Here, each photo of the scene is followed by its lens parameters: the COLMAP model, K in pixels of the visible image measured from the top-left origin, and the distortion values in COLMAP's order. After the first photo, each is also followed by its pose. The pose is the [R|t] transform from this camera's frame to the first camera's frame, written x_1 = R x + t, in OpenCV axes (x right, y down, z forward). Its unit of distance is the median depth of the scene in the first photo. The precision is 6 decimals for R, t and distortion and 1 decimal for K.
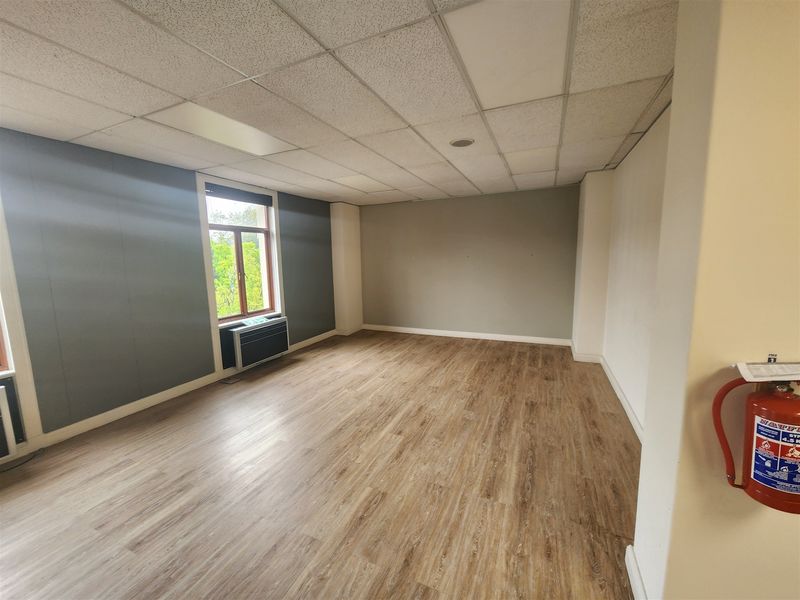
lens RADIAL K [[325.0, 0, 399.7], [0, 325.0, 302.3], [0, 0, 1]] dist [-0.013562, -0.000512]
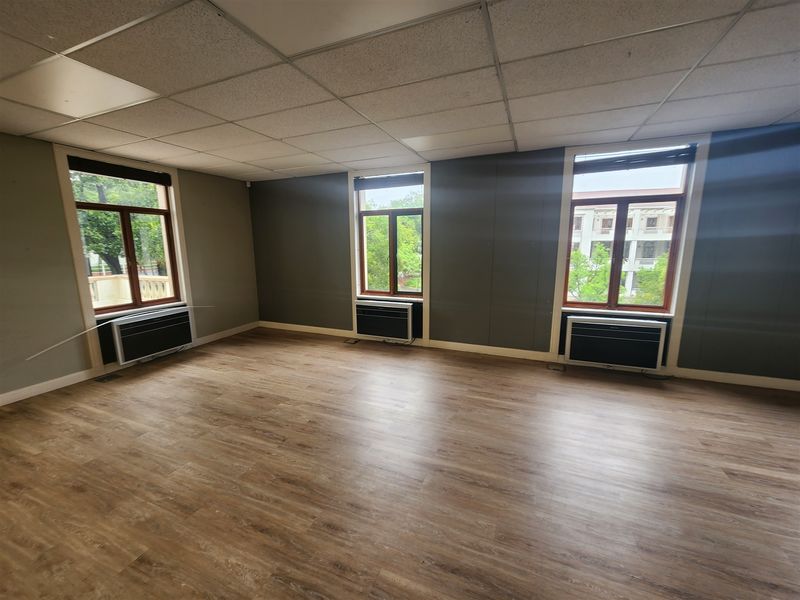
lens RADIAL K [[325.0, 0, 398.7], [0, 325.0, 302.4], [0, 0, 1]] dist [-0.013562, -0.000512]
pose [[0.009660, 0.203989, -0.978925, 0.168394], [-0.131588, 0.970717, 0.200980, 0.036660], [0.991257, 0.126874, 0.036220, -0.292496]]
